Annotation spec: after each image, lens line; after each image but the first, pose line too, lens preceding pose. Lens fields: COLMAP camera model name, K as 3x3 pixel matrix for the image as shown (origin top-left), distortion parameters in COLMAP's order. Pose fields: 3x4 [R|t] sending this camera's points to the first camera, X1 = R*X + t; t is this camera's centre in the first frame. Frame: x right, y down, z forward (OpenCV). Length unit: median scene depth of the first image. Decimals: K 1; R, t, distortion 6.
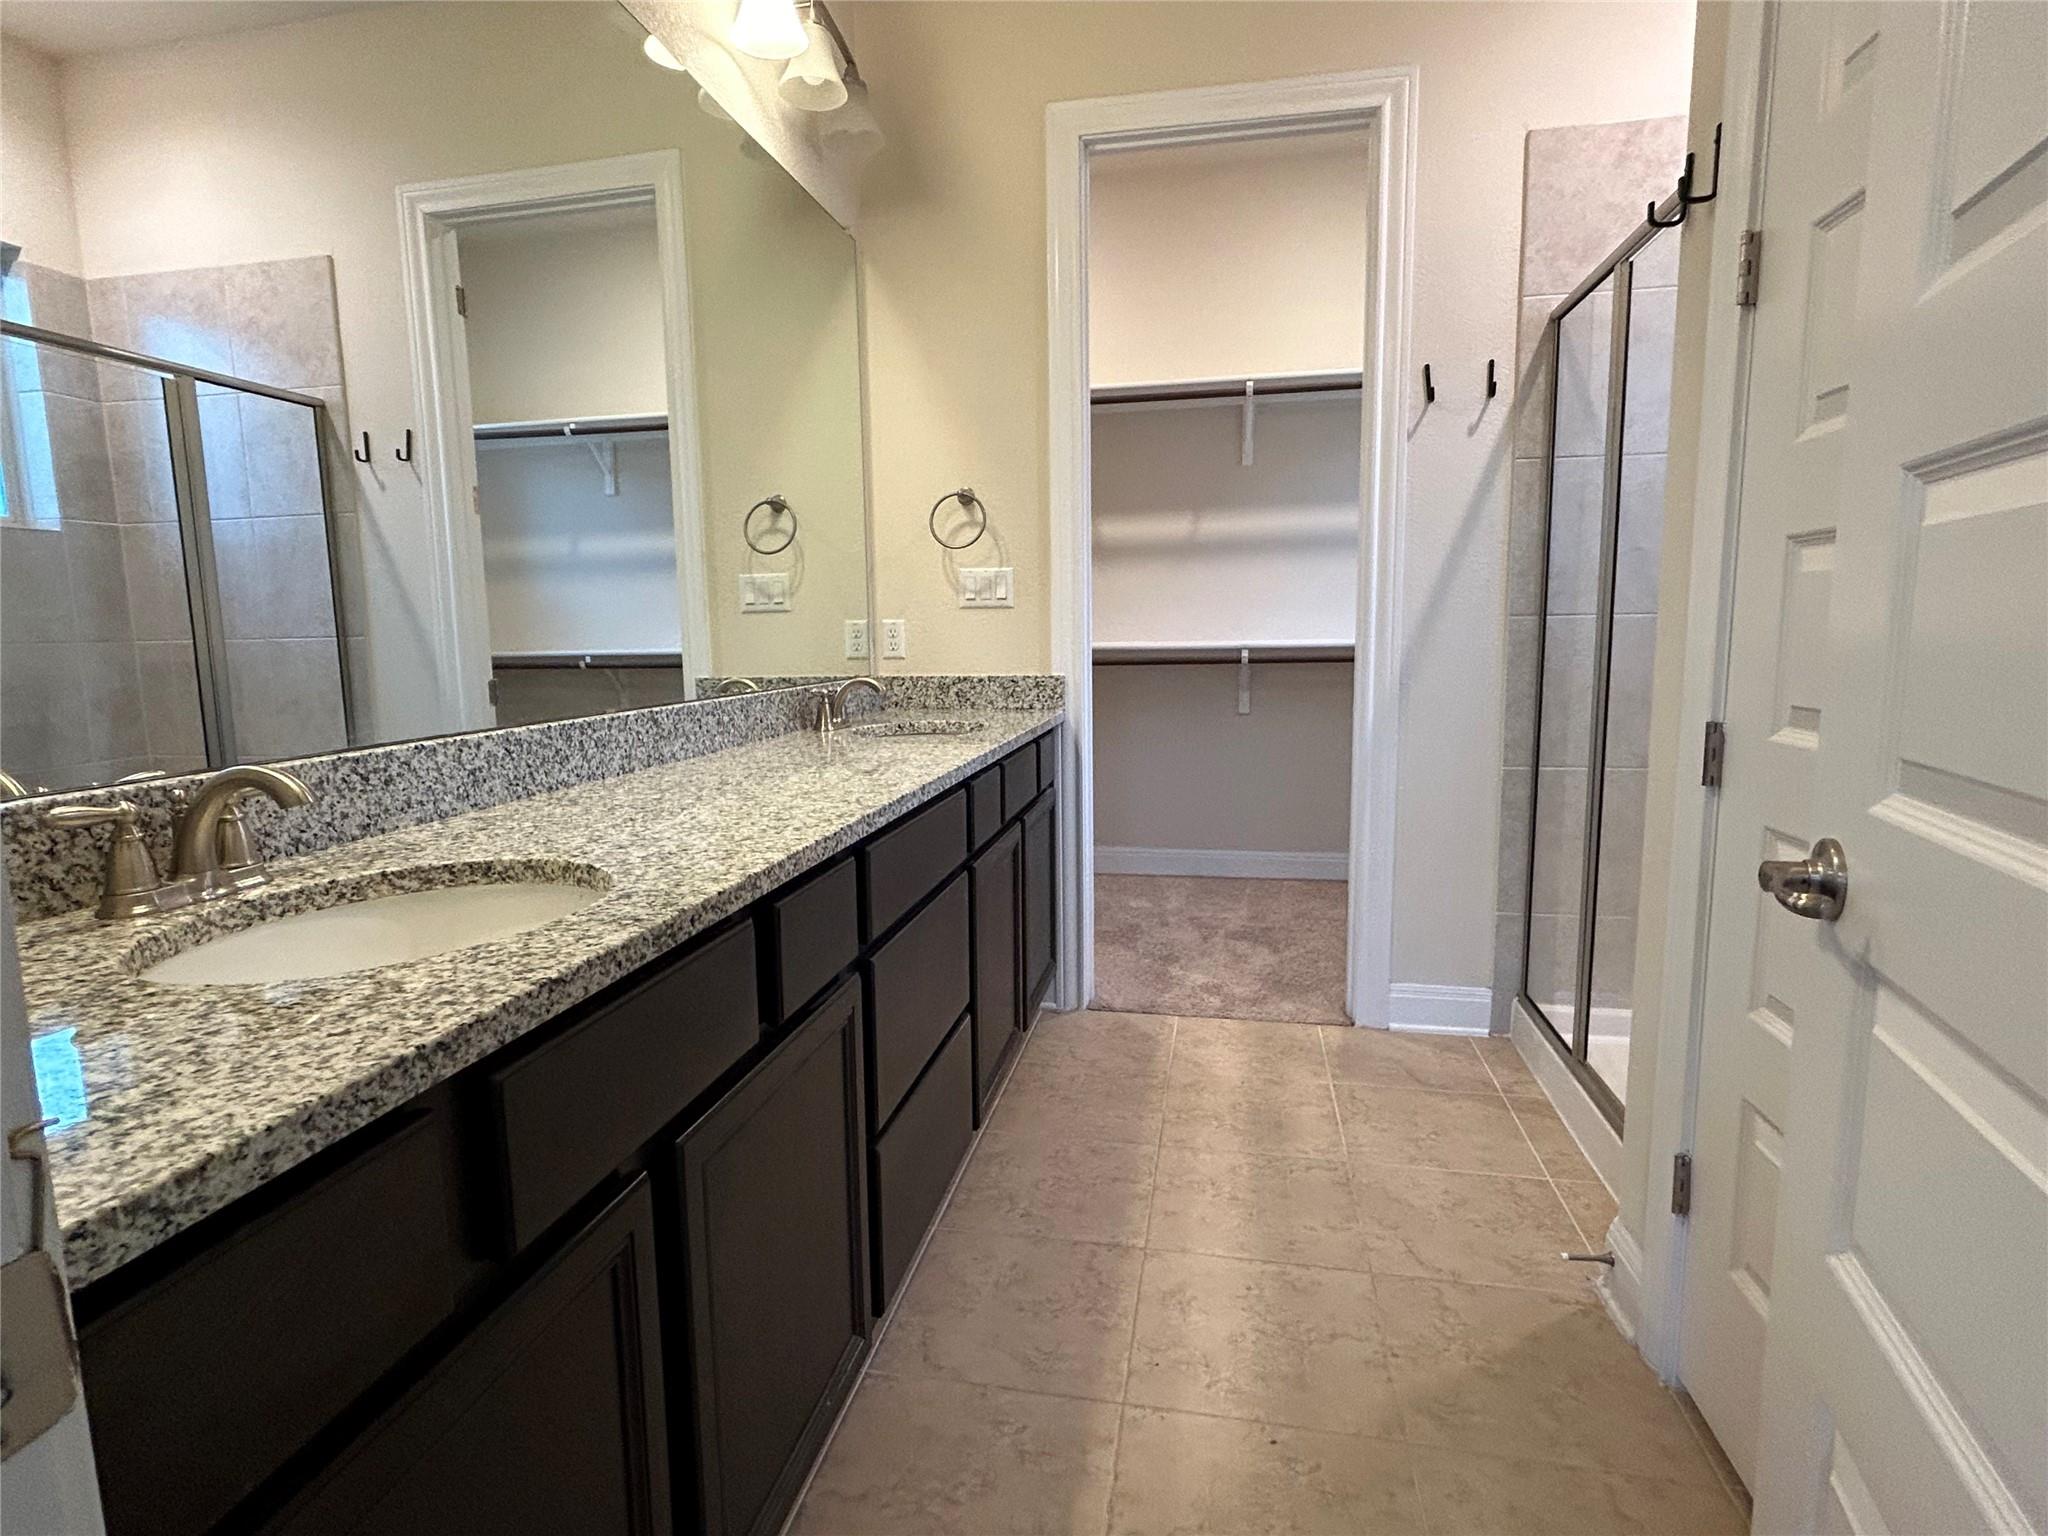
lens RADIAL K [[1055.8, 0, 1015.5], [0, 1055.8, 766.1], [0, 0, 1]] dist [-0.004911, 0.001697]
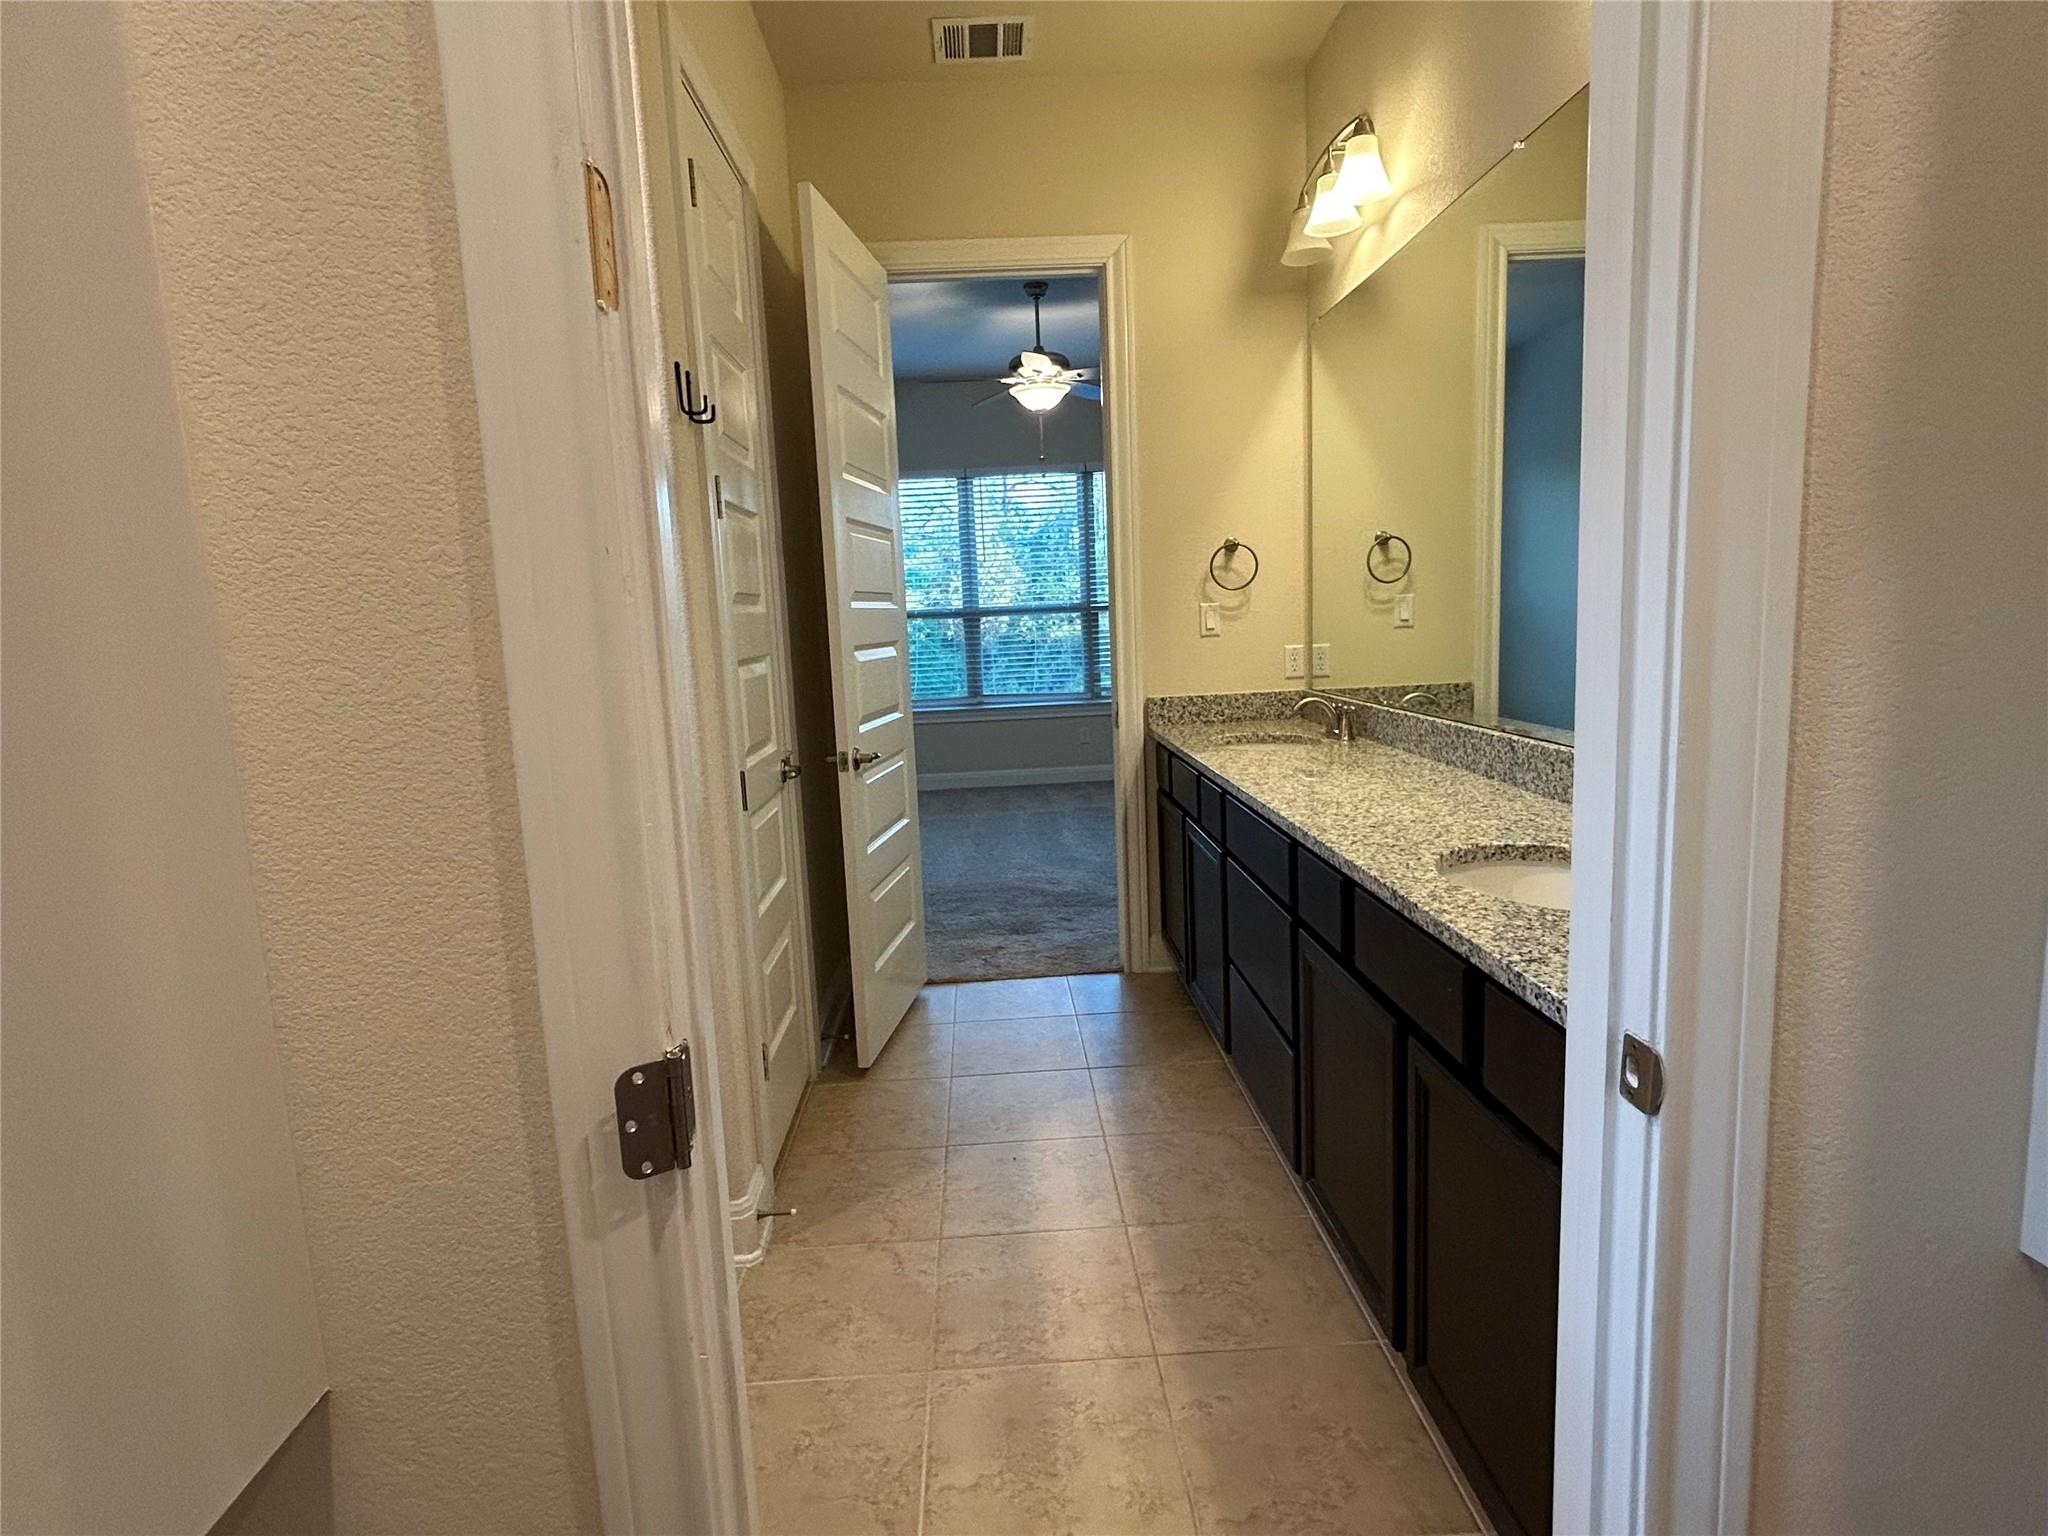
lens RADIAL K [[1055.8, 0, 1015.5], [0, 1055.8, 766.1], [0, 0, 1]] dist [-0.004911, 0.001697]
pose [[-0.971434, 0.092562, -0.218515, 0.316908], [0.030519, 0.961878, 0.271771, -0.248183], [0.235340, 0.257338, -0.937226, 1.361744]]
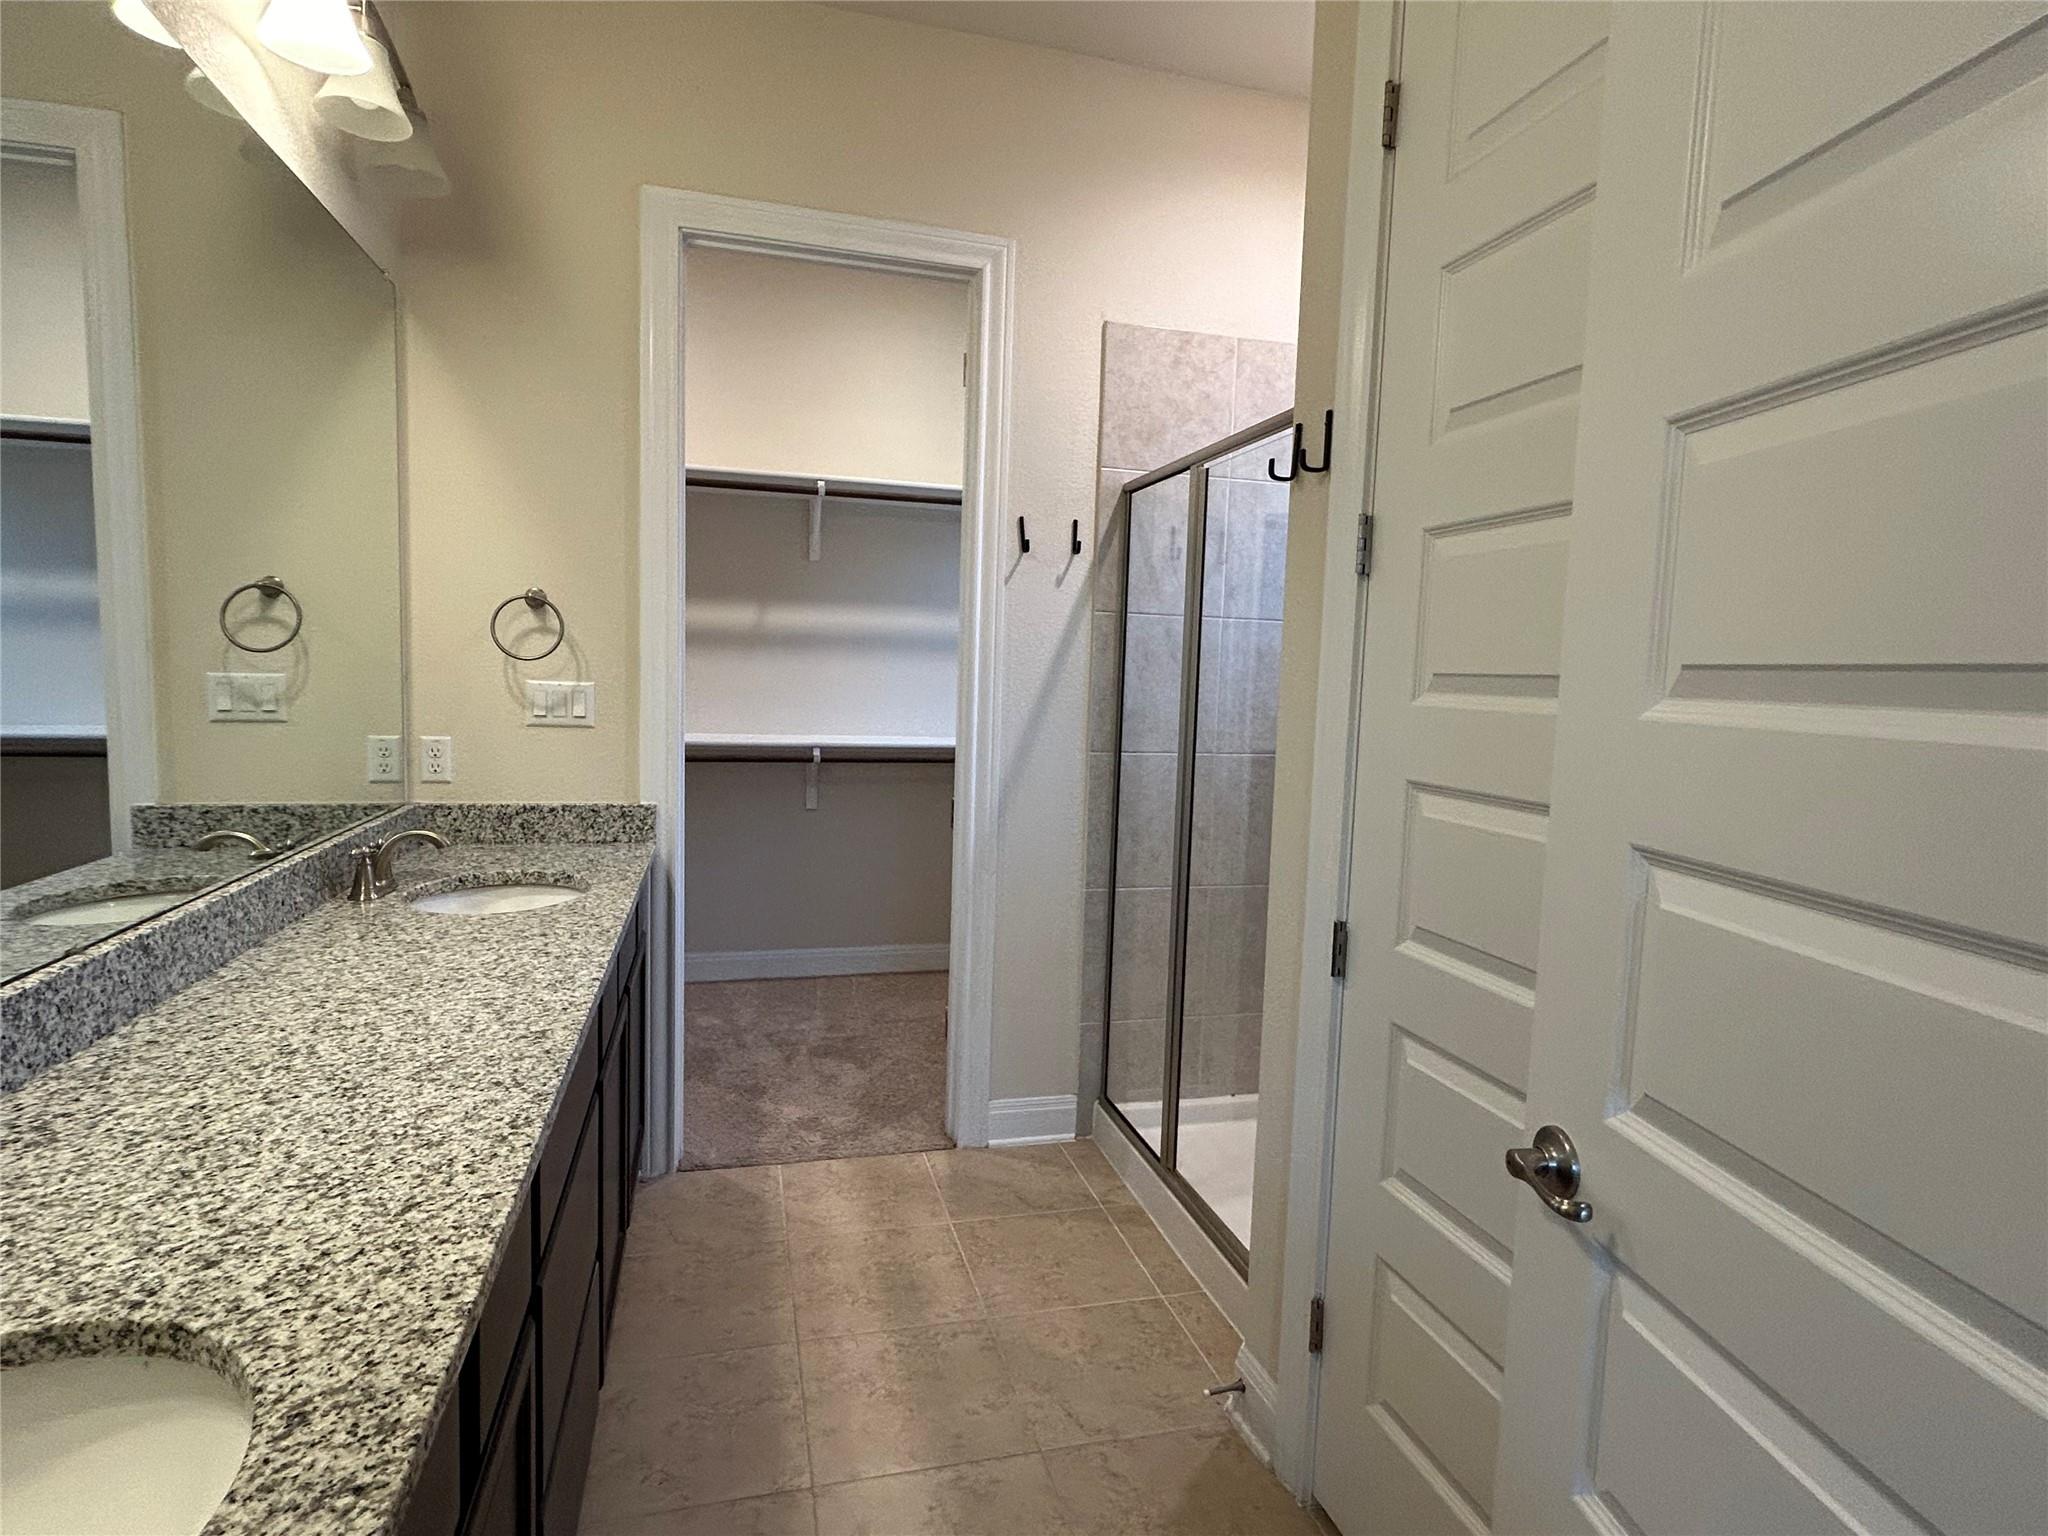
lens RADIAL K [[1055.8, 0, 1015.5], [0, 1055.8, 766.1], [0, 0, 1]] dist [-0.004911, 0.001697]
pose [[0.894363, 0.004112, 0.447322, -0.090707], [0.012983, 0.999298, -0.035145, -0.091783], [-0.447153, 0.037240, 0.893682, 0.060911]]
